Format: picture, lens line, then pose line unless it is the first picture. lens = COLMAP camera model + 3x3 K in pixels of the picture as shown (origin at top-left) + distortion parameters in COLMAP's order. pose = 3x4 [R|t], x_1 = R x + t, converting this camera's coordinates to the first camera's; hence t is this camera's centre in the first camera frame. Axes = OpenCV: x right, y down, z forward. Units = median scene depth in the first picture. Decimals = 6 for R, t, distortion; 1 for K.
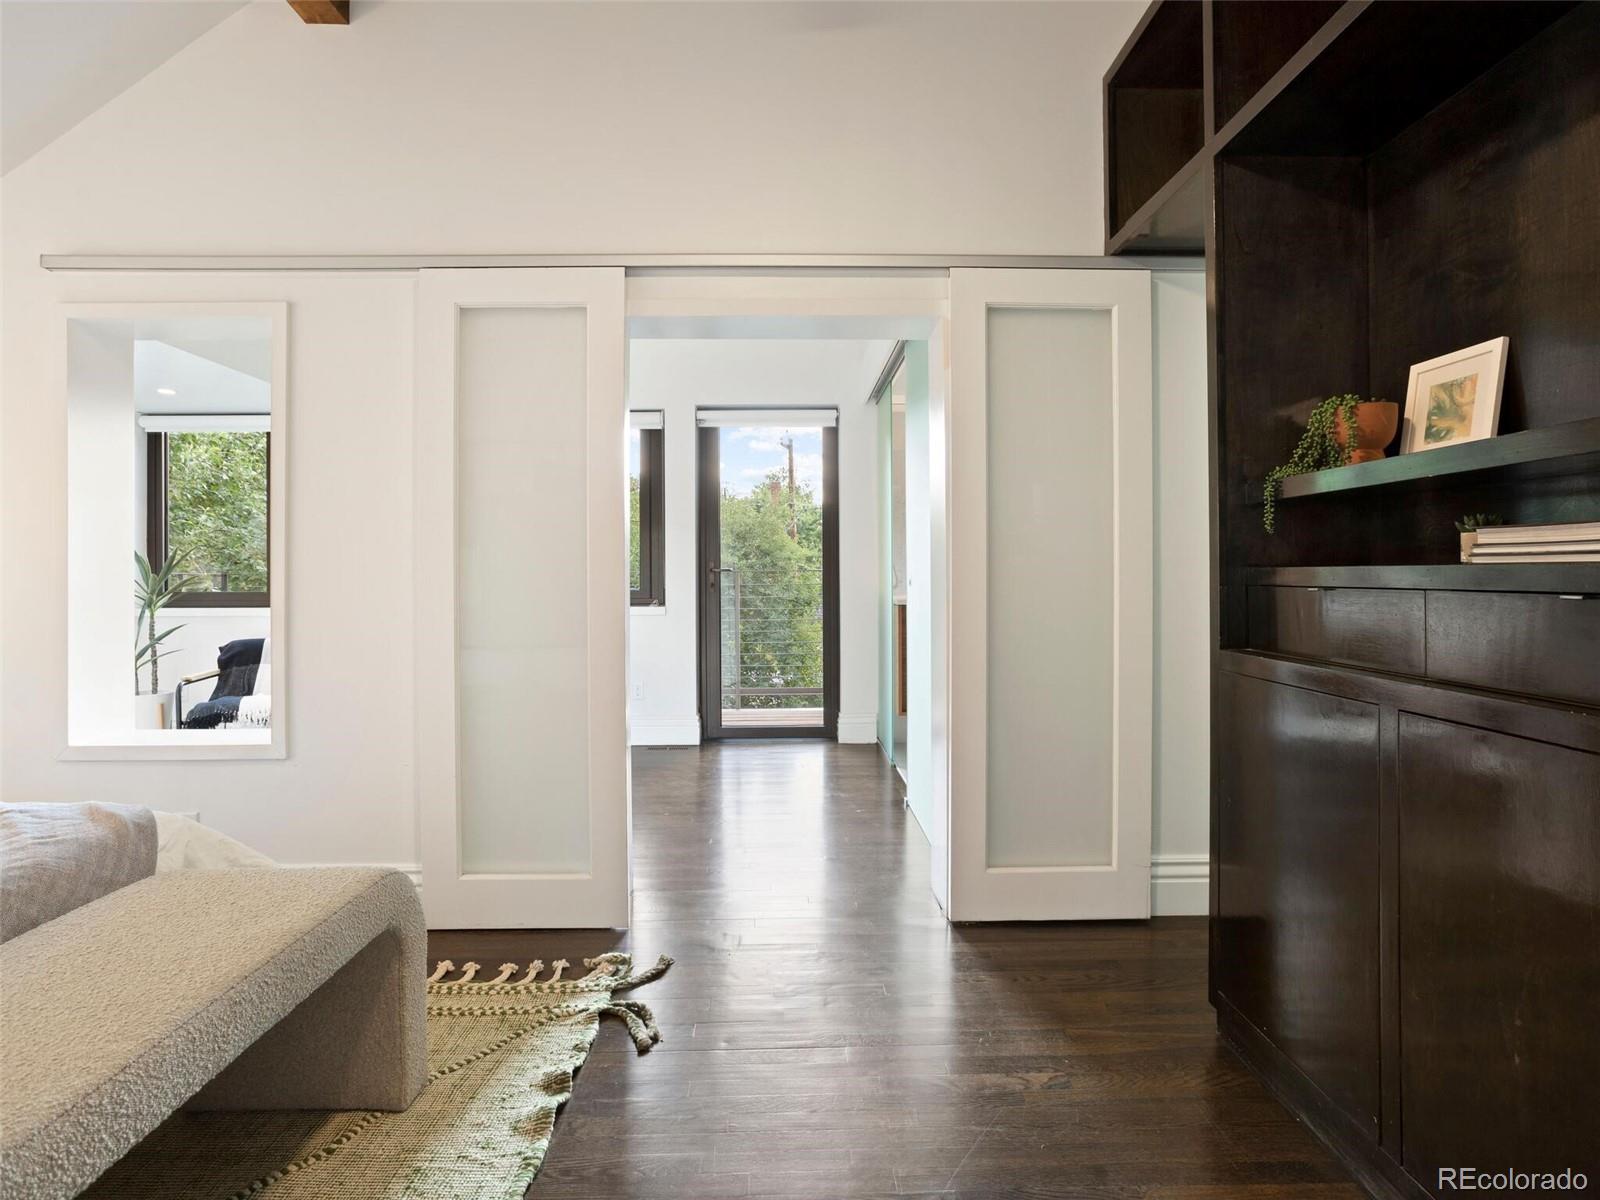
lens RADIAL K [[869.5, 0, 801.4], [0, 869.5, 584.3], [0, 0, 1]] dist [-0.003454, -0.000653]
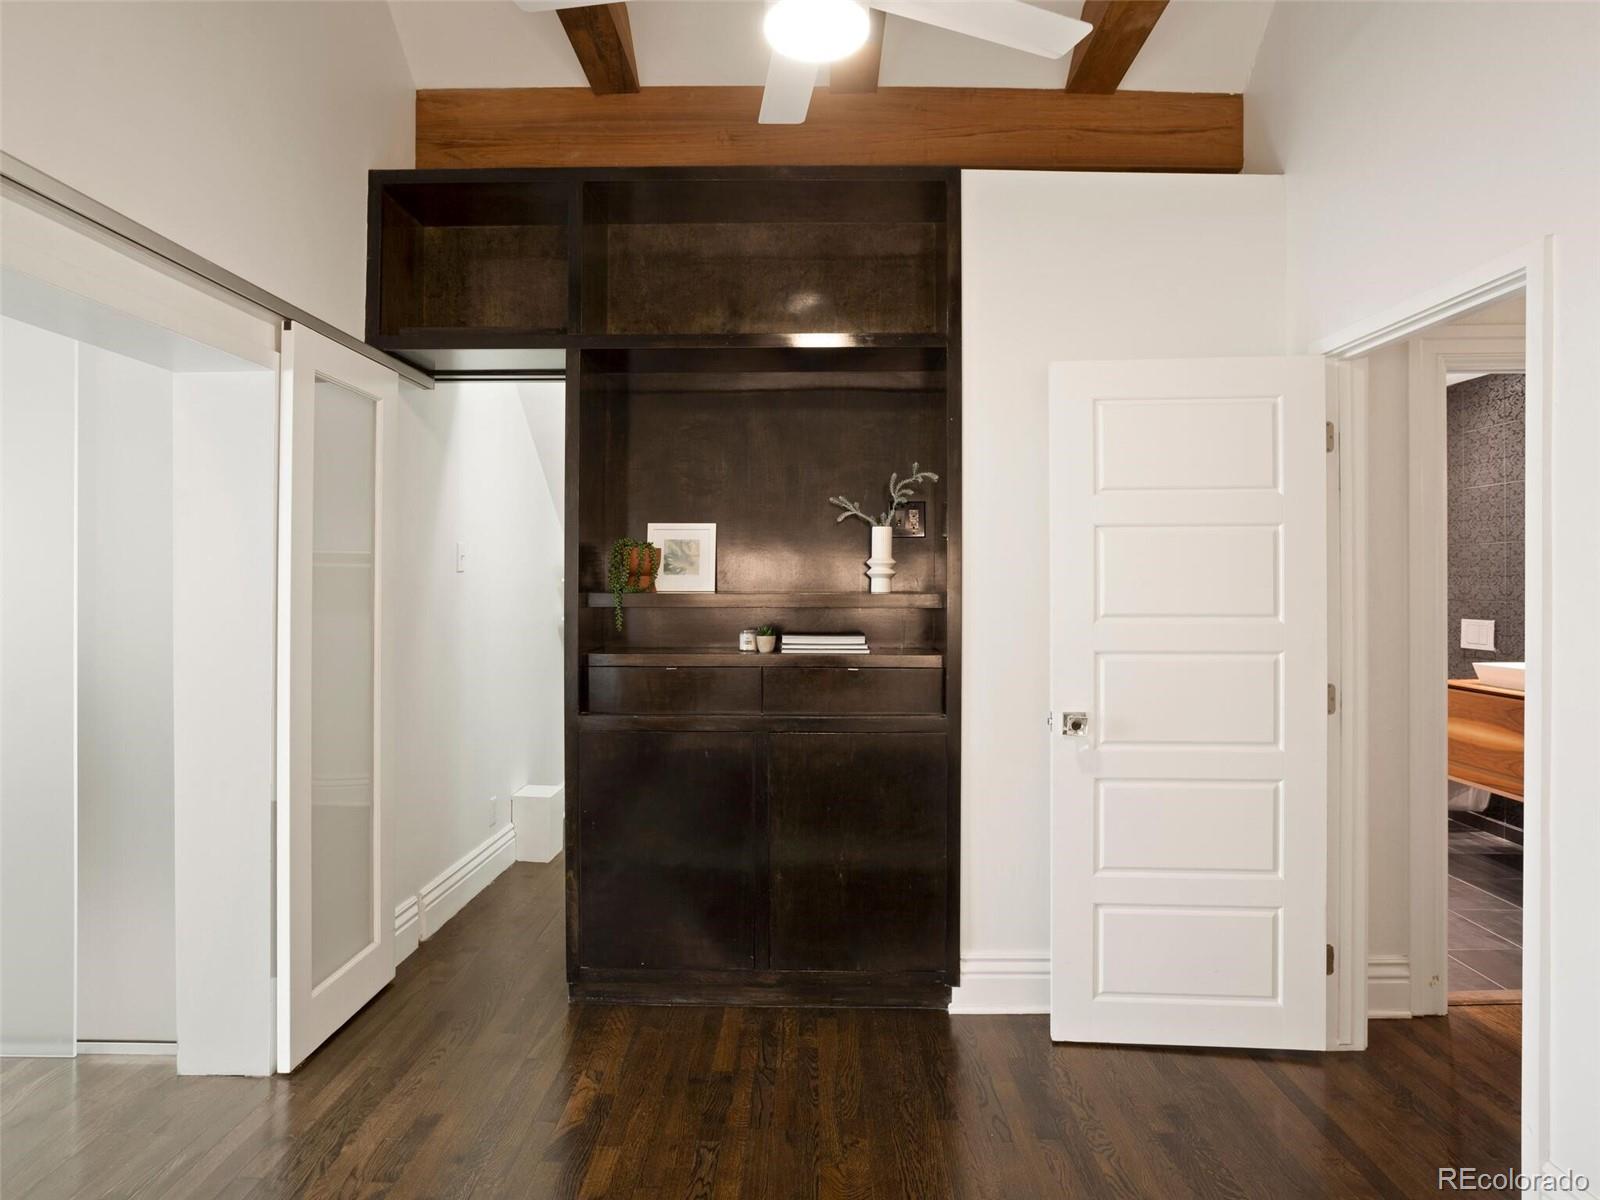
lens RADIAL K [[930.9, 0, 803.2], [0, 930.9, 598.0], [0, 0, 1]] dist [-0.025021, 0.003465]
pose [[0.036251, -0.000267, 0.999343, -1.072978], [0.003370, 0.999994, 0.000145, -0.117235], [-0.999337, 0.003363, 0.036252, 0.682260]]
